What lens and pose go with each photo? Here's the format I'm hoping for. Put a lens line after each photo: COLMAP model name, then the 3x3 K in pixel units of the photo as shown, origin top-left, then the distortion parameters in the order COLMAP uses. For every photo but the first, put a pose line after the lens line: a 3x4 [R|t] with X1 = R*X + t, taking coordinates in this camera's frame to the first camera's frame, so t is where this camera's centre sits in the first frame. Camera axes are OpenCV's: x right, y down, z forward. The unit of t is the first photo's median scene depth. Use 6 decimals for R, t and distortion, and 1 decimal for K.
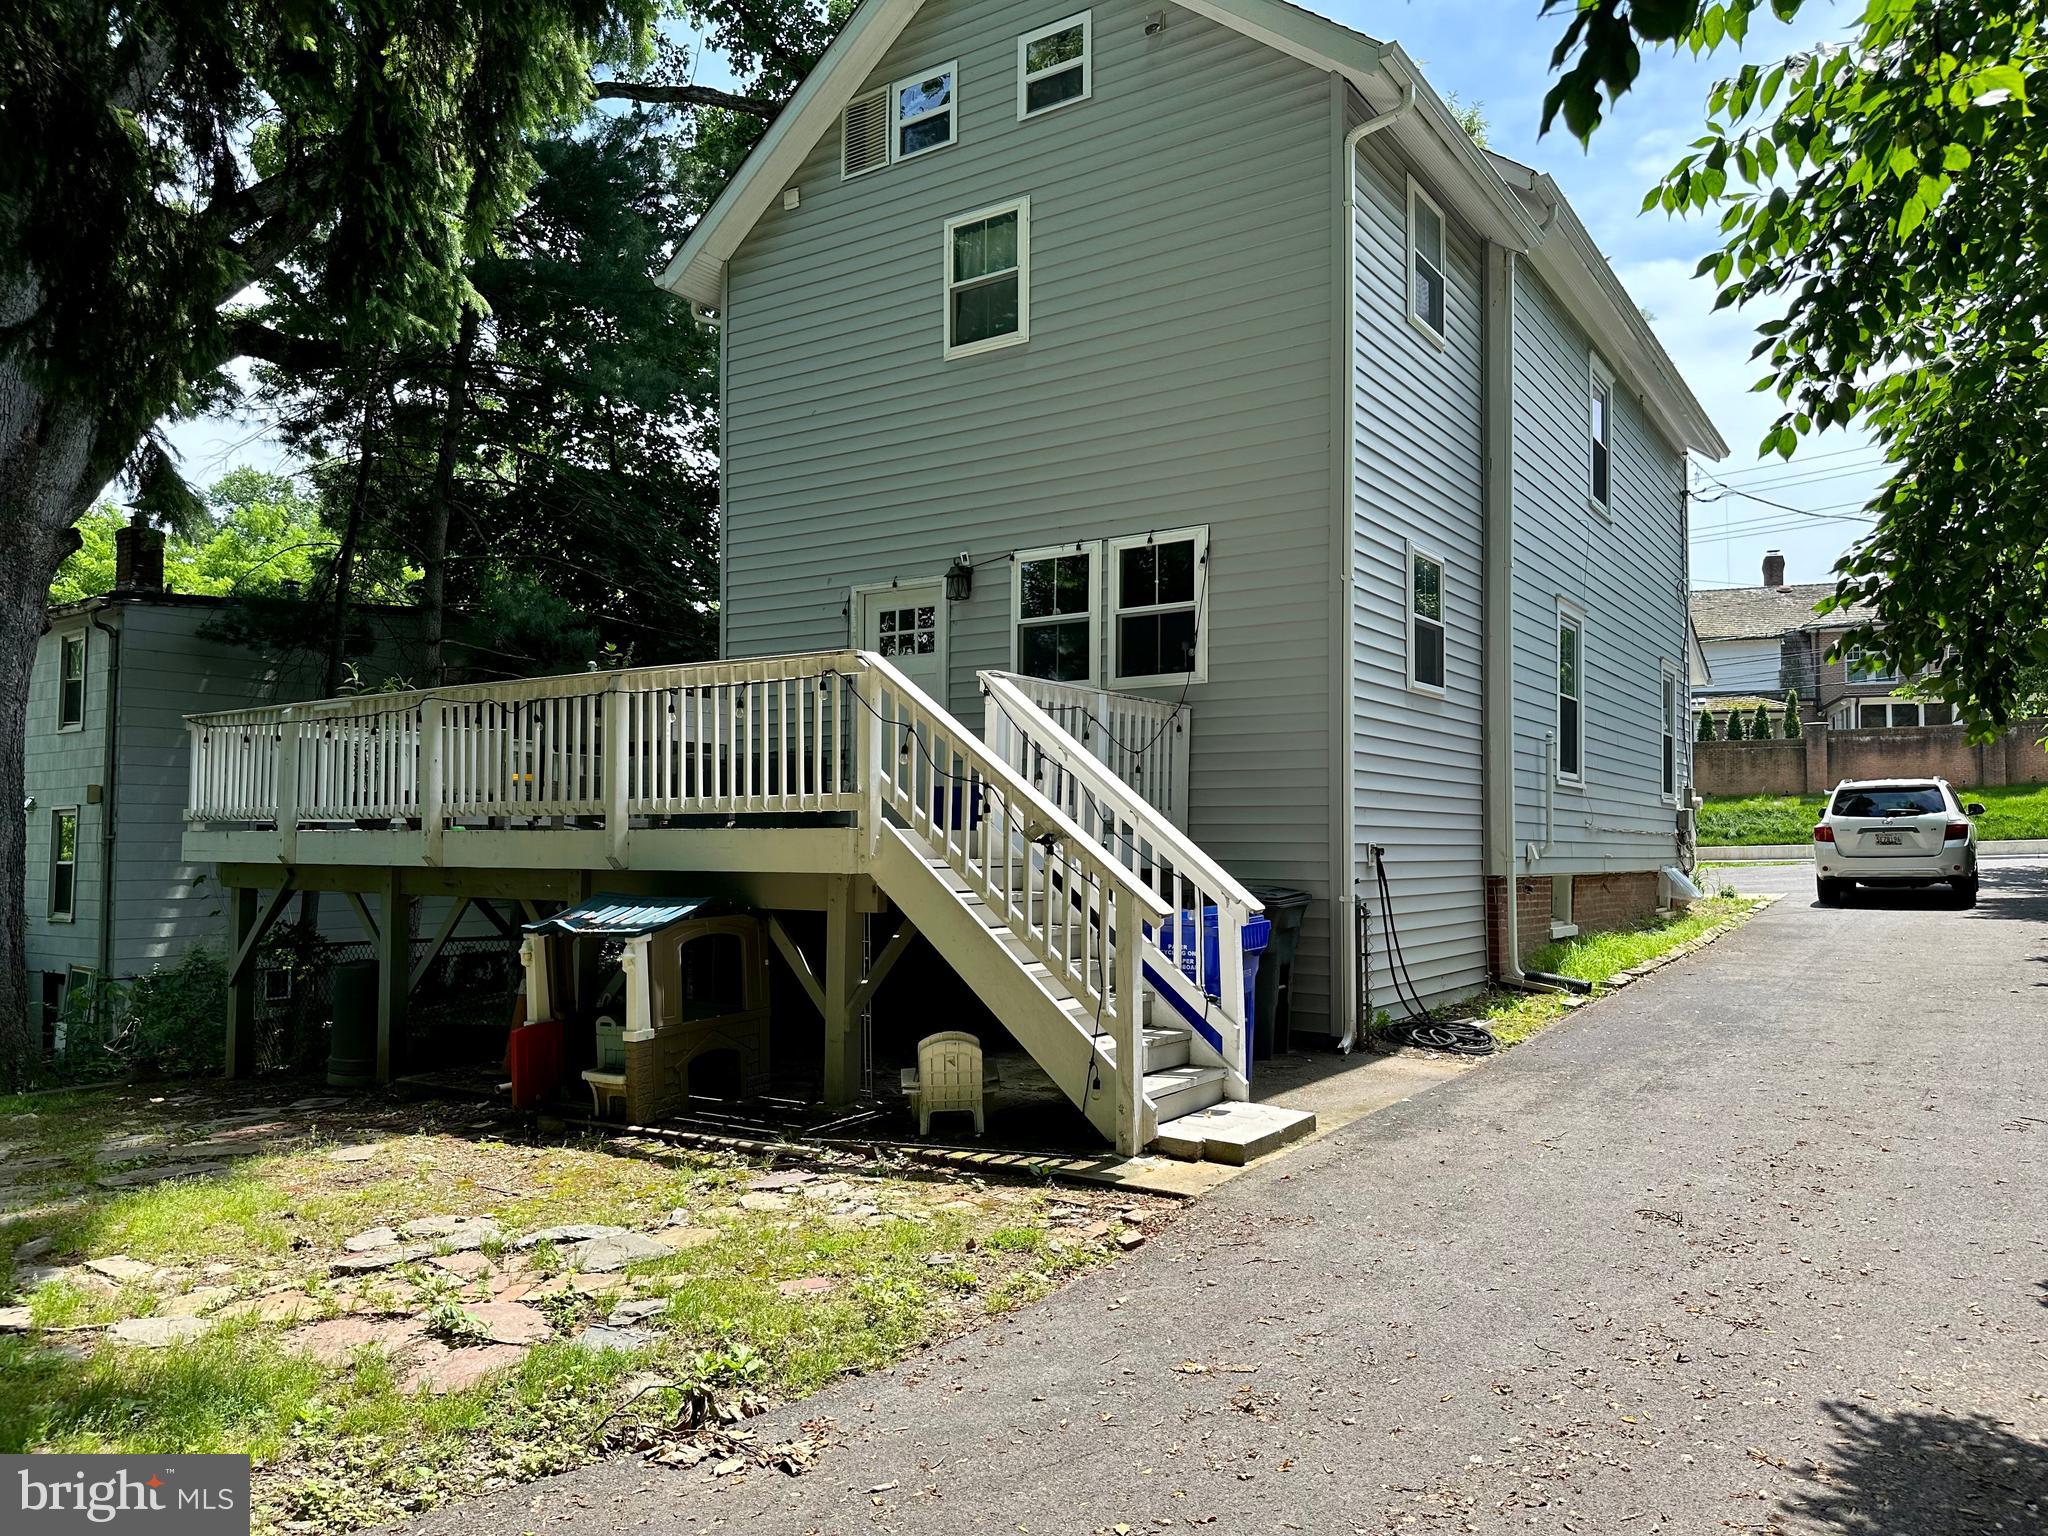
lens RADIAL K [[1422.9, 0, 1024.0], [0, 1422.9, 768.0], [0, 0, 1]] dist [0.066322, -0.099623]
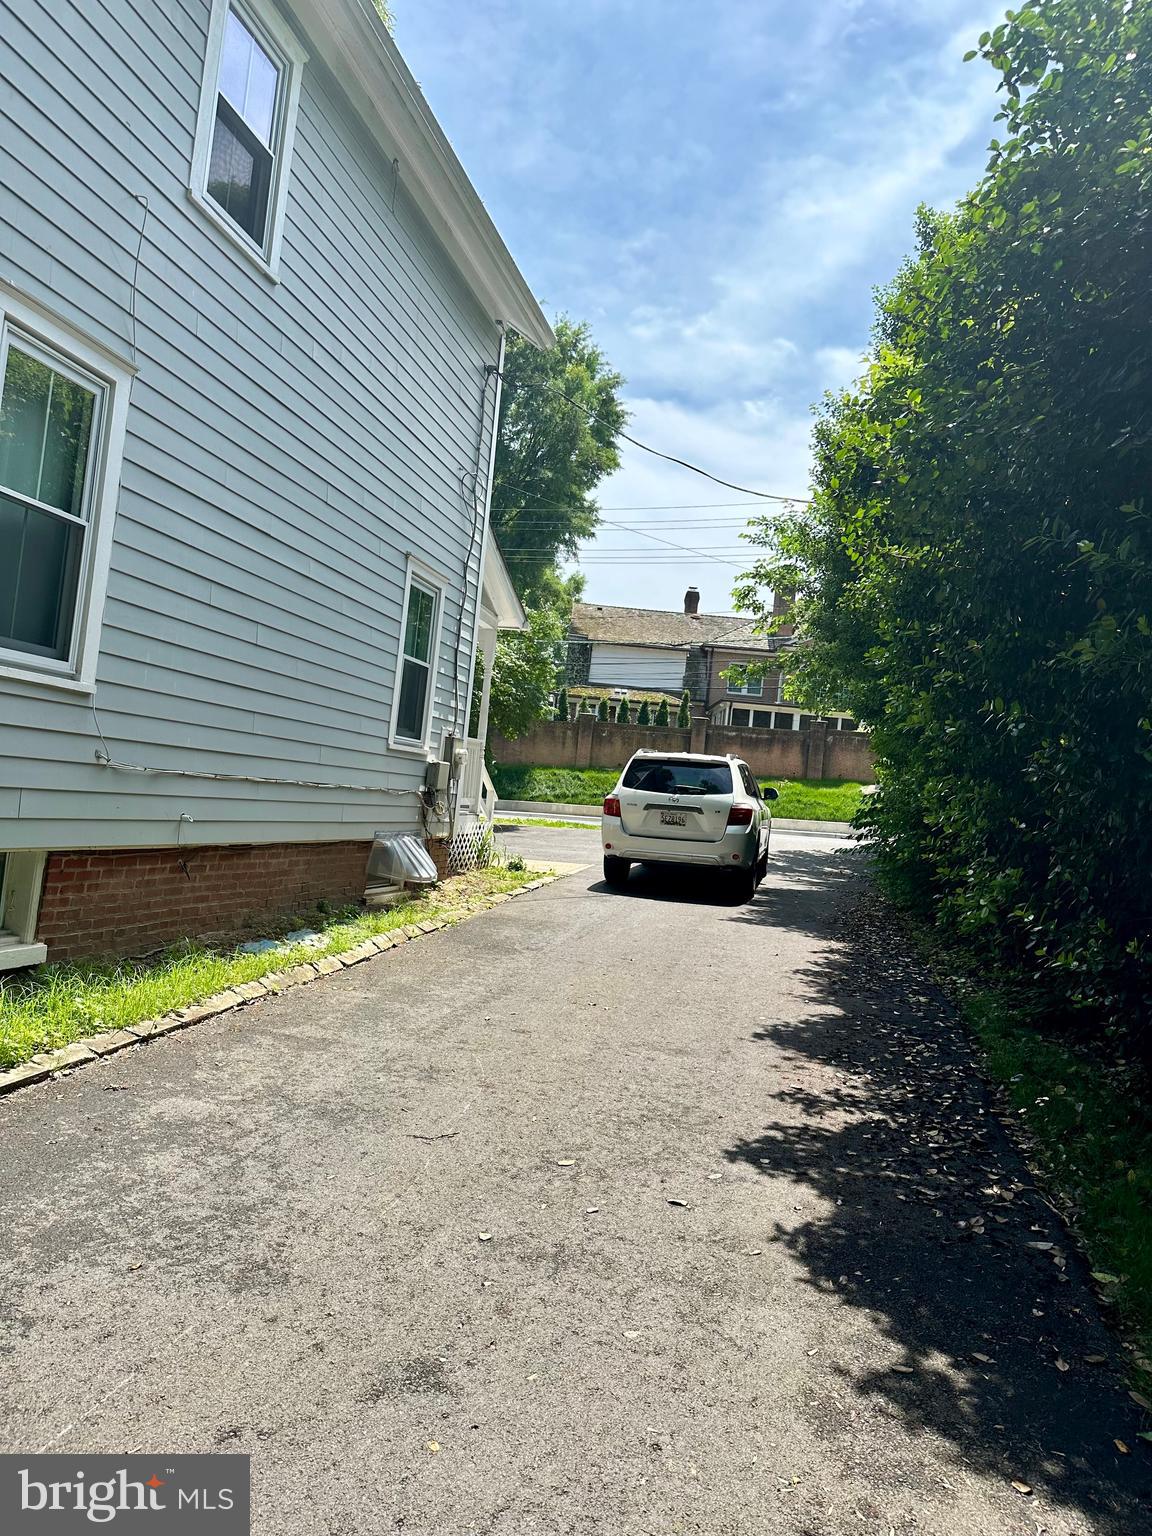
lens RADIAL K [[1067.2, 0, 576.0], [0, 1067.2, 768.0], [0, 0, 1]] dist [0.066322, -0.099623]
pose [[0.929138, 0.091754, 0.358167, 0.297479], [-0.106769, 0.994033, 0.022325, 0.009982], [-0.353982, -0.058984, 0.933390, 0.396848]]
